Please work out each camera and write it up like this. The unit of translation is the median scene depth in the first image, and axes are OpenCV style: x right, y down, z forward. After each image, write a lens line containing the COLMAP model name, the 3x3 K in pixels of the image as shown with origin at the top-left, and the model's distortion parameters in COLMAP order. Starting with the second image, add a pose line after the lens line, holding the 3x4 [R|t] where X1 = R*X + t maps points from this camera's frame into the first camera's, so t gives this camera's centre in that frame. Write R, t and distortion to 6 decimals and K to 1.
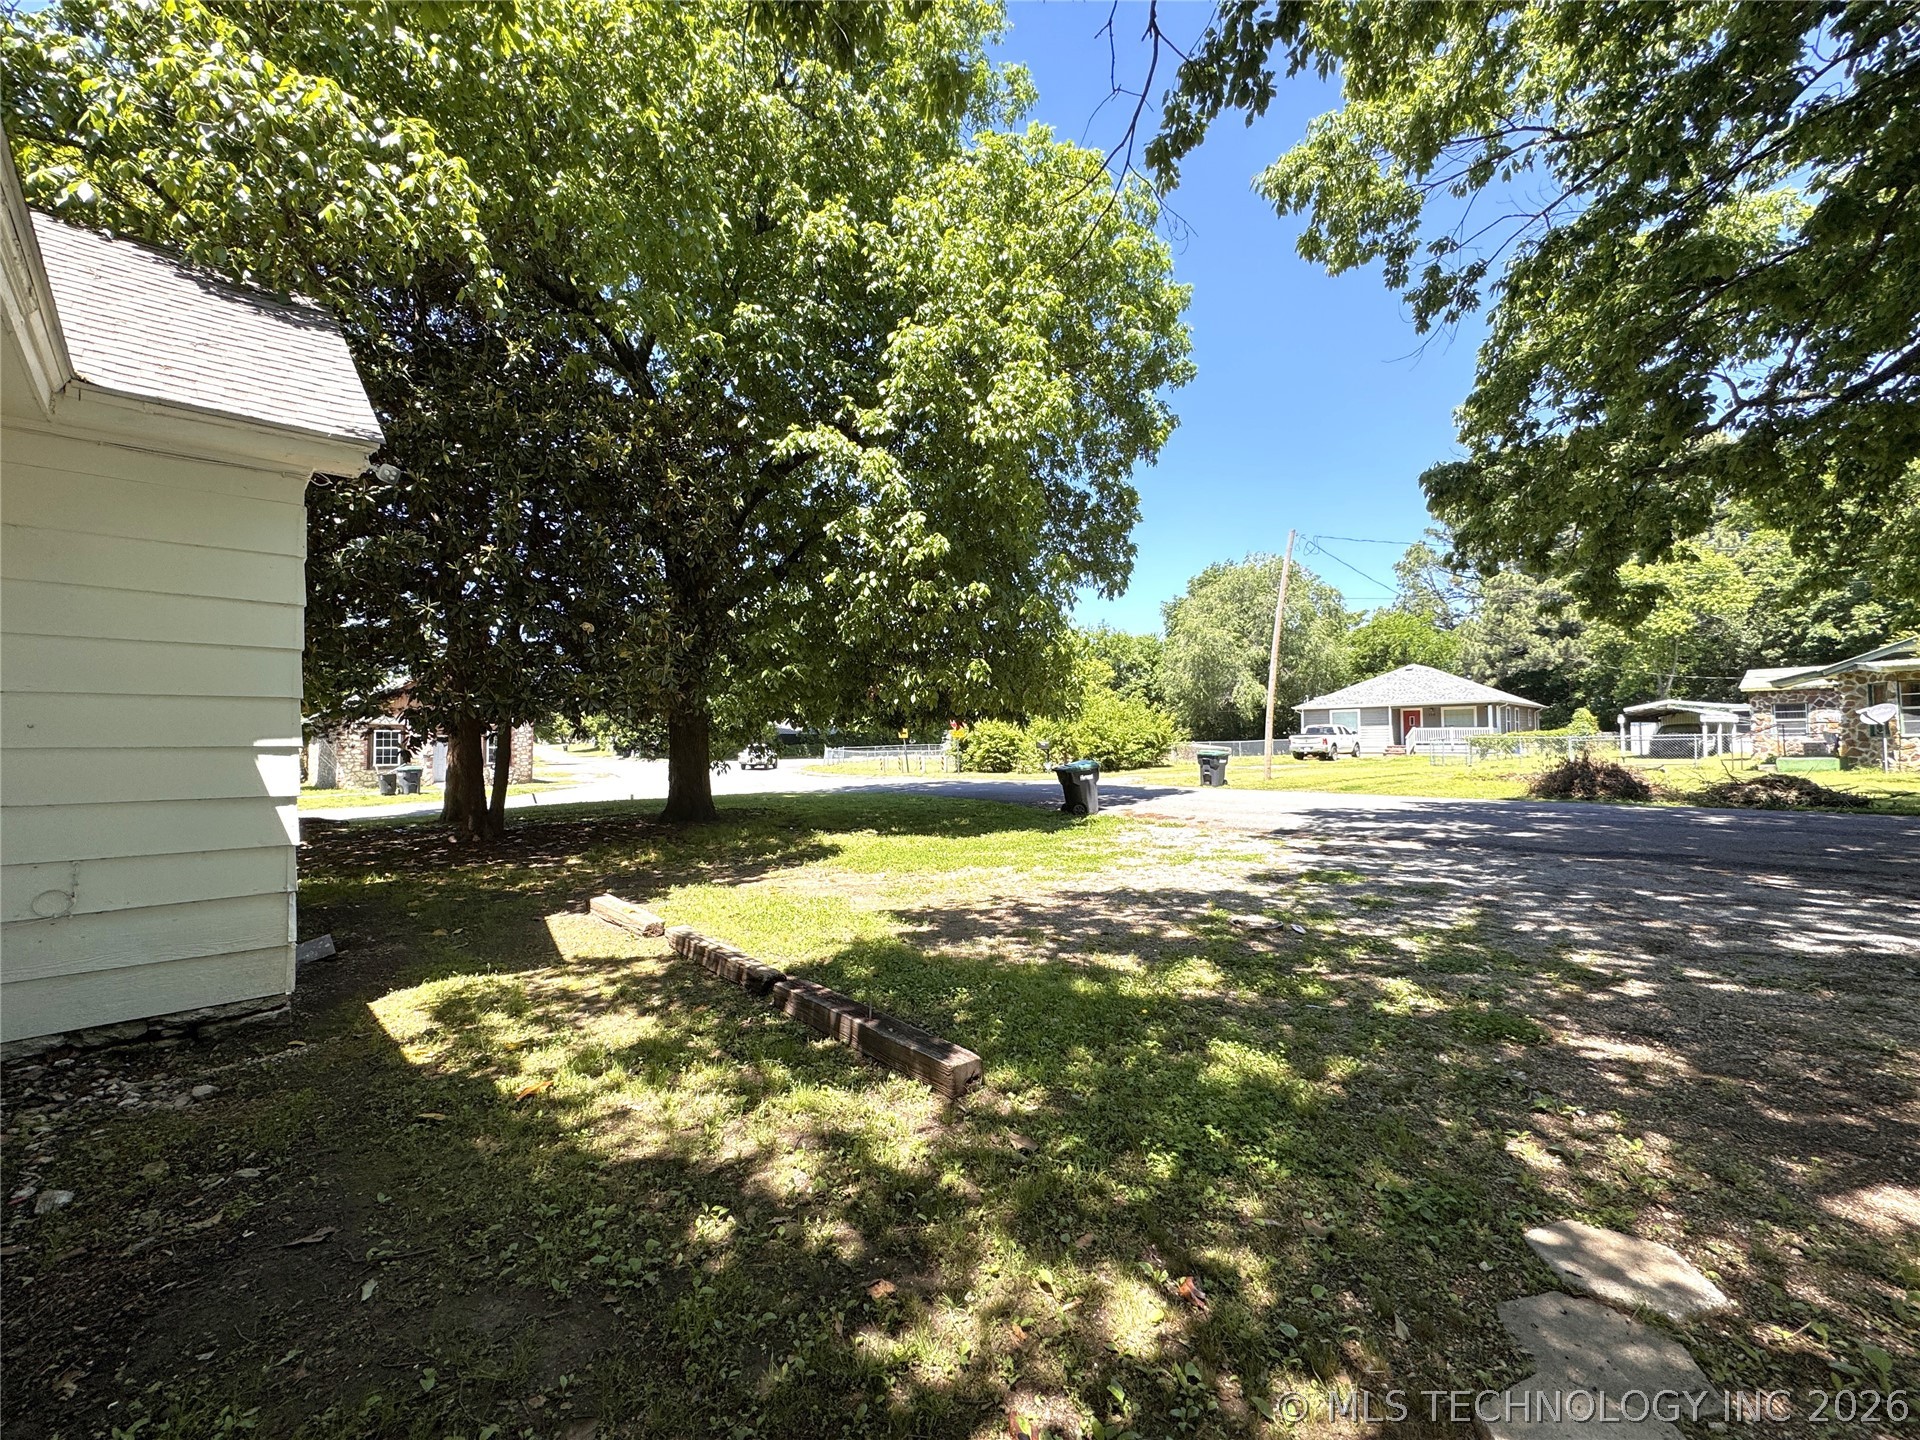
lens RADIAL K [[756.1, 0, 960.0], [0, 756.1, 720.0], [0, 0, 1]] dist [0.000263, 0.000032]
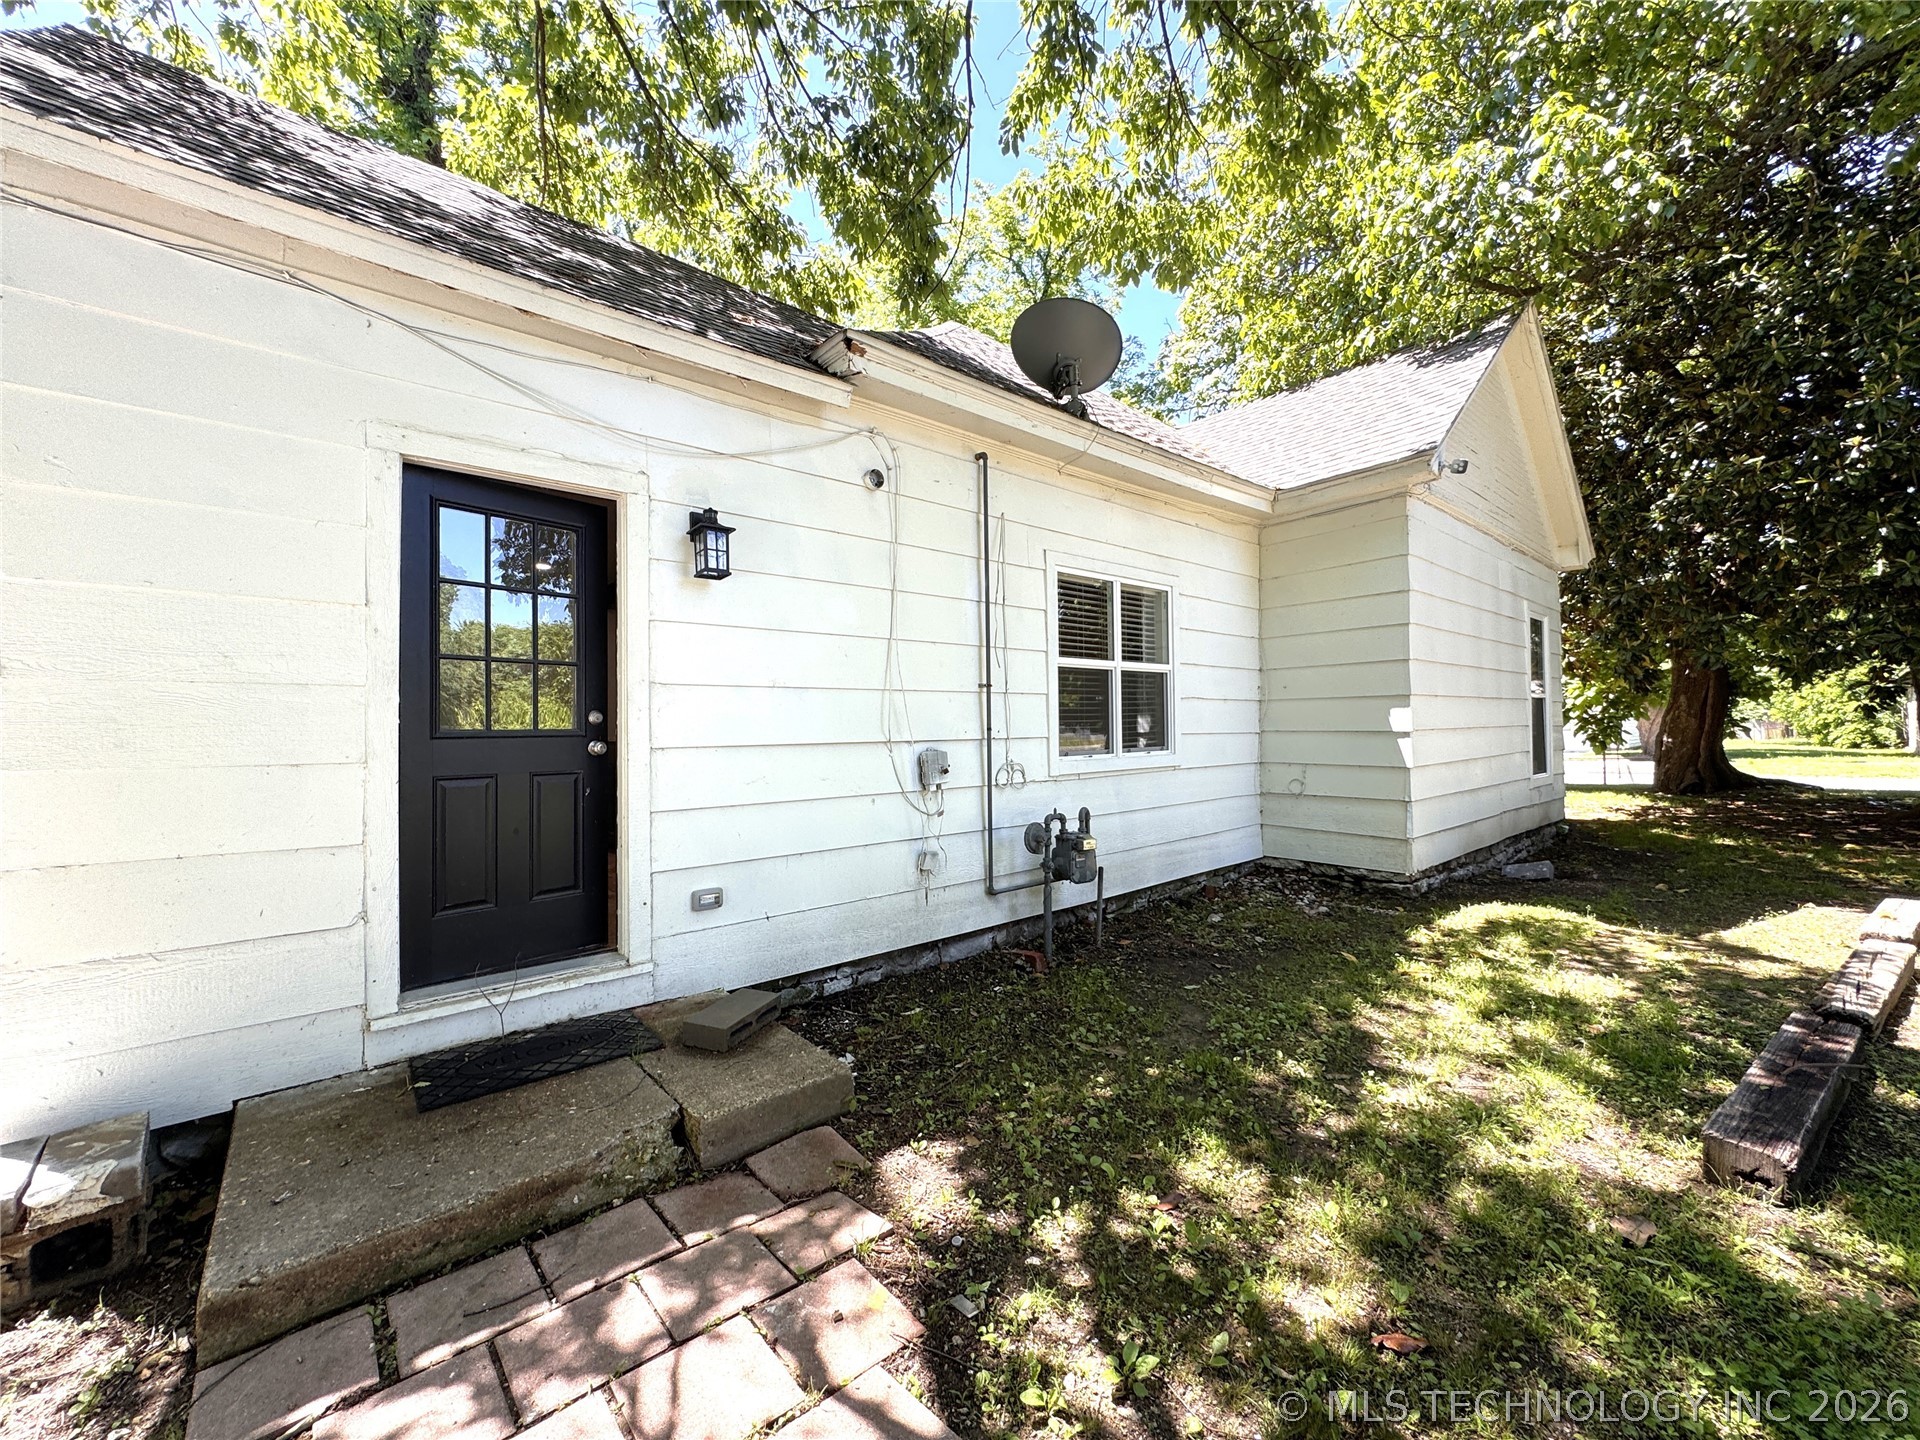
lens RADIAL K [[756.1, 0, 960.0], [0, 756.1, 720.0], [0, 0, 1]] dist [0.000263, 0.000032]
pose [[-0.112303, 0.015587, -0.993552, 0.792969], [0.058961, 0.998220, 0.008996, 0.032120], [0.991923, -0.057571, -0.113022, 0.489534]]
